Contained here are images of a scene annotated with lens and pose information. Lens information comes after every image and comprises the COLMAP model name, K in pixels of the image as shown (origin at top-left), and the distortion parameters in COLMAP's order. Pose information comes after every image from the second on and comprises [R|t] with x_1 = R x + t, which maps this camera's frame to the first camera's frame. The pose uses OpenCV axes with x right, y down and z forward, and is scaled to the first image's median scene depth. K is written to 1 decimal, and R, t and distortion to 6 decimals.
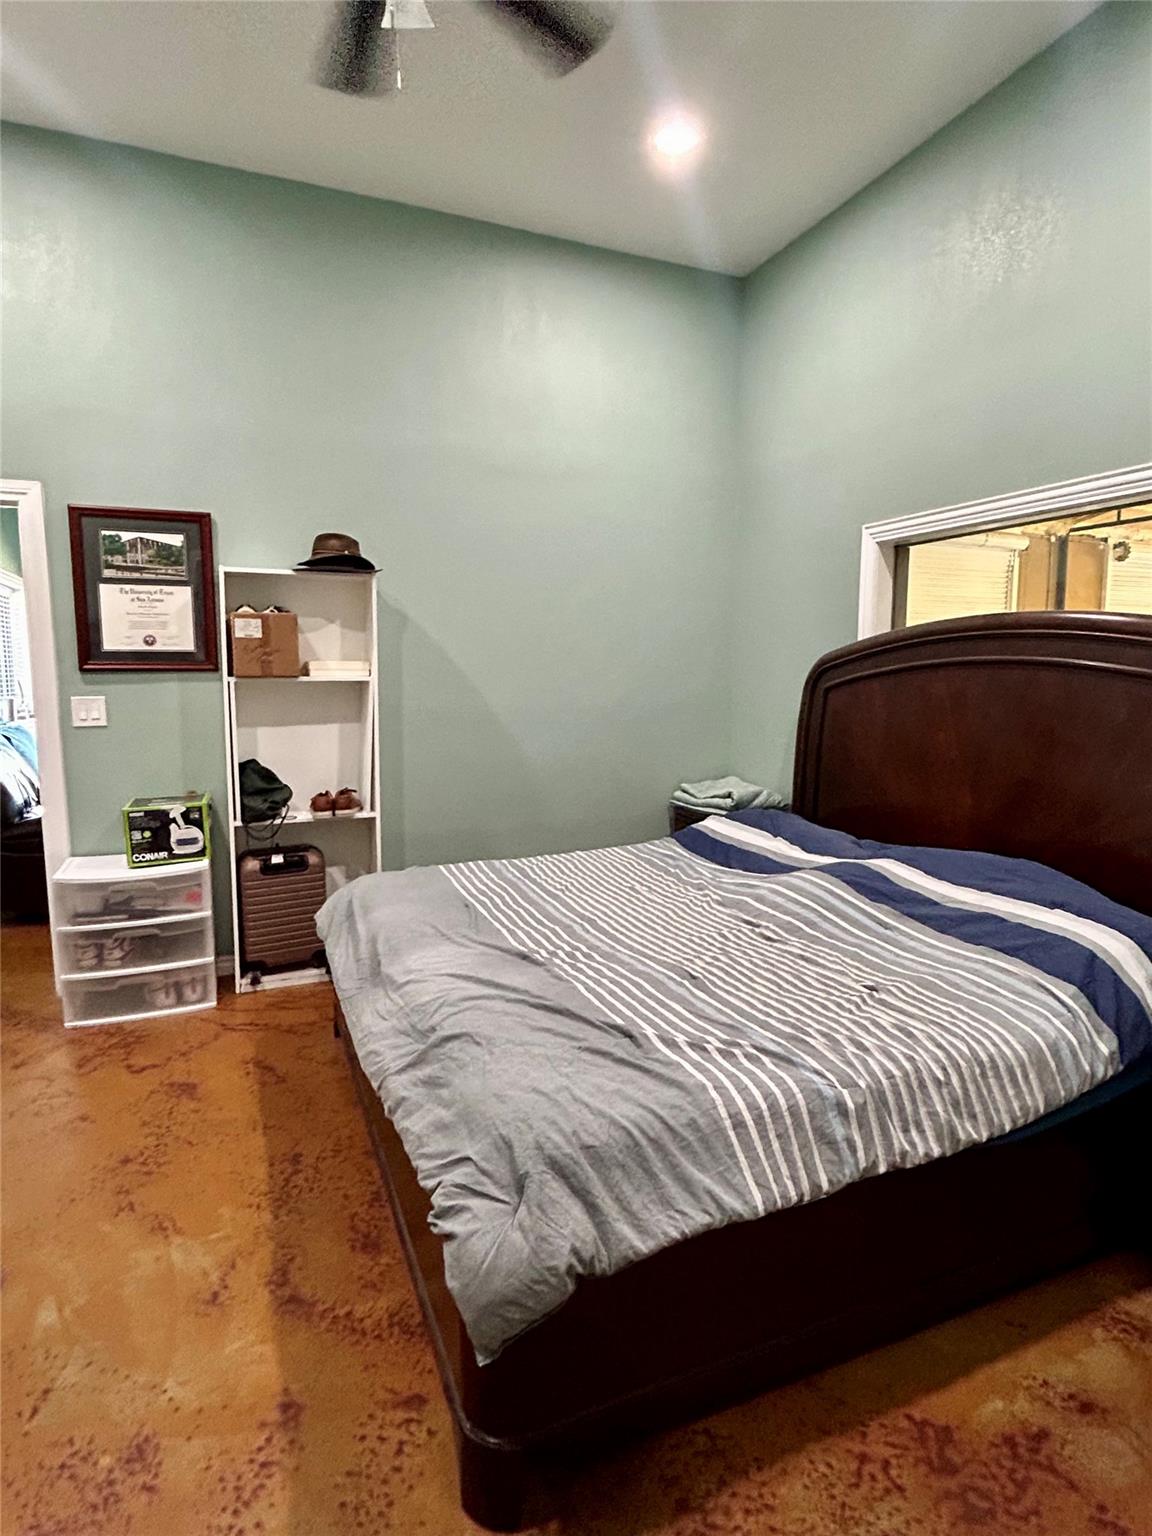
lens RADIAL K [[826.0, 0, 578.7], [0, 826.0, 767.0], [0, 0, 1]] dist [0.000298, 0.000955]
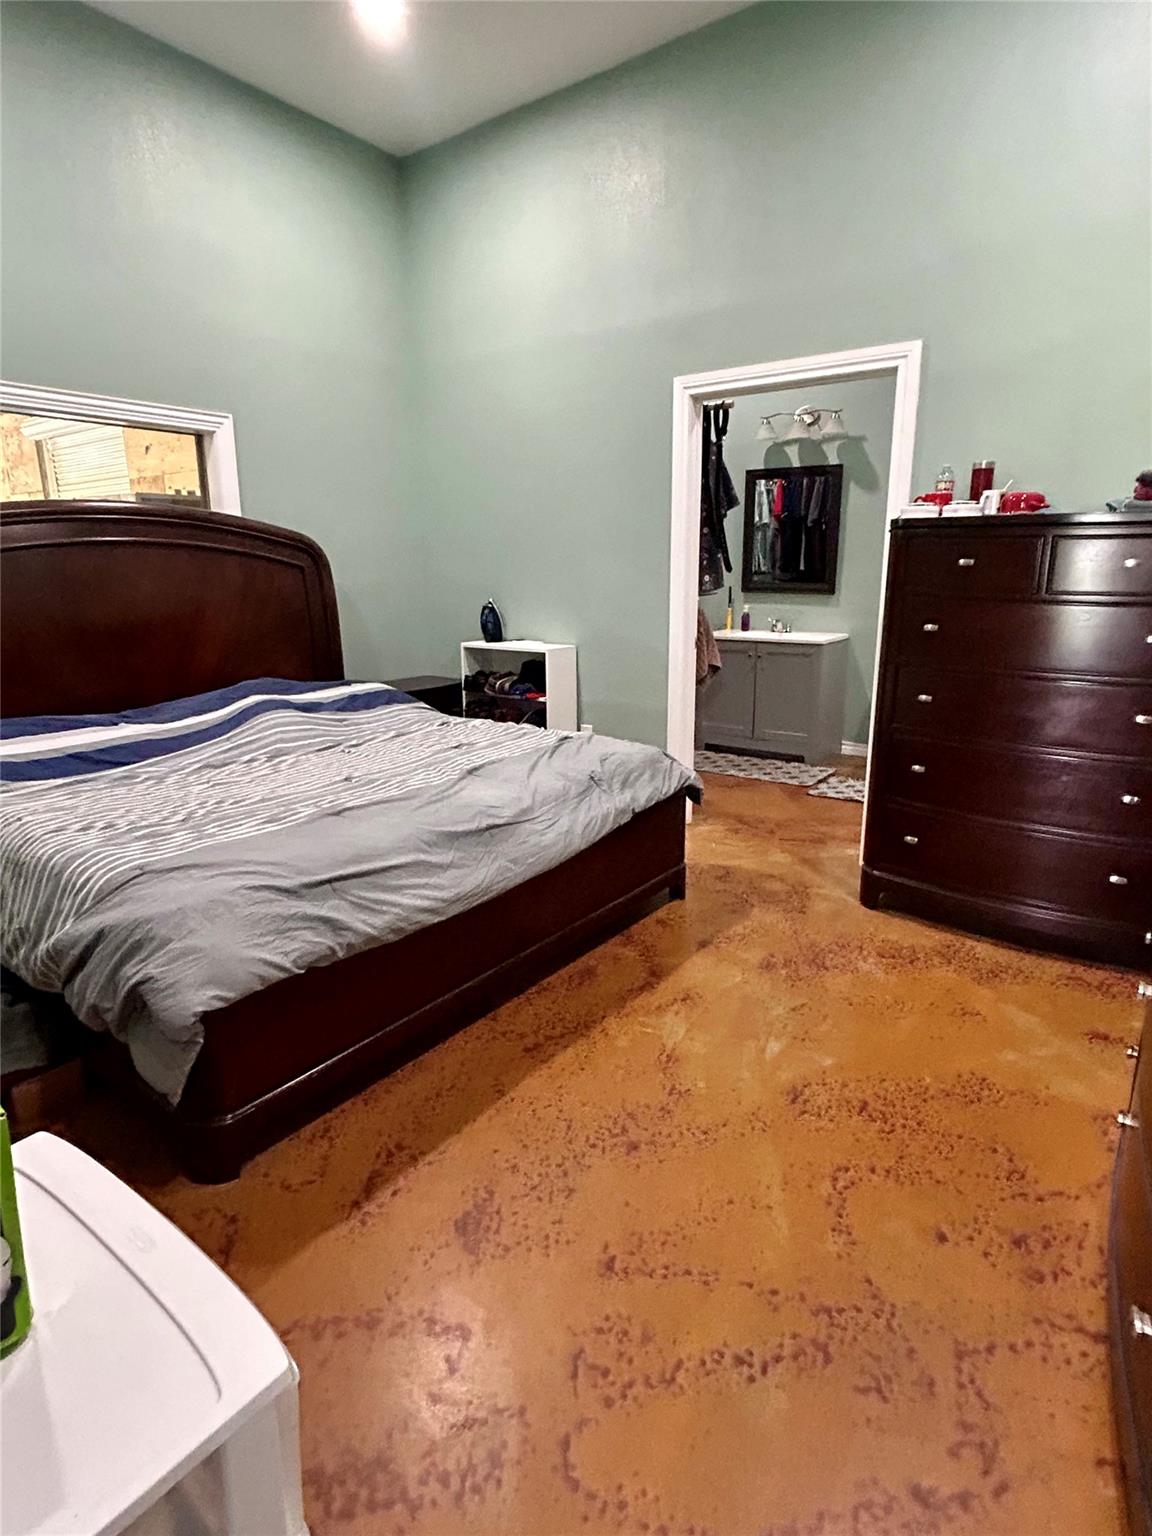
lens RADIAL K [[826.0, 0, 577.7], [0, 826.0, 765.8], [0, 0, 1]] dist [0.000298, 0.000955]
pose [[-0.503120, -0.199619, 0.840846, -1.471942], [0.102395, 0.952335, 0.287355, -0.154502], [-0.858129, 0.230673, -0.458699, 1.738714]]
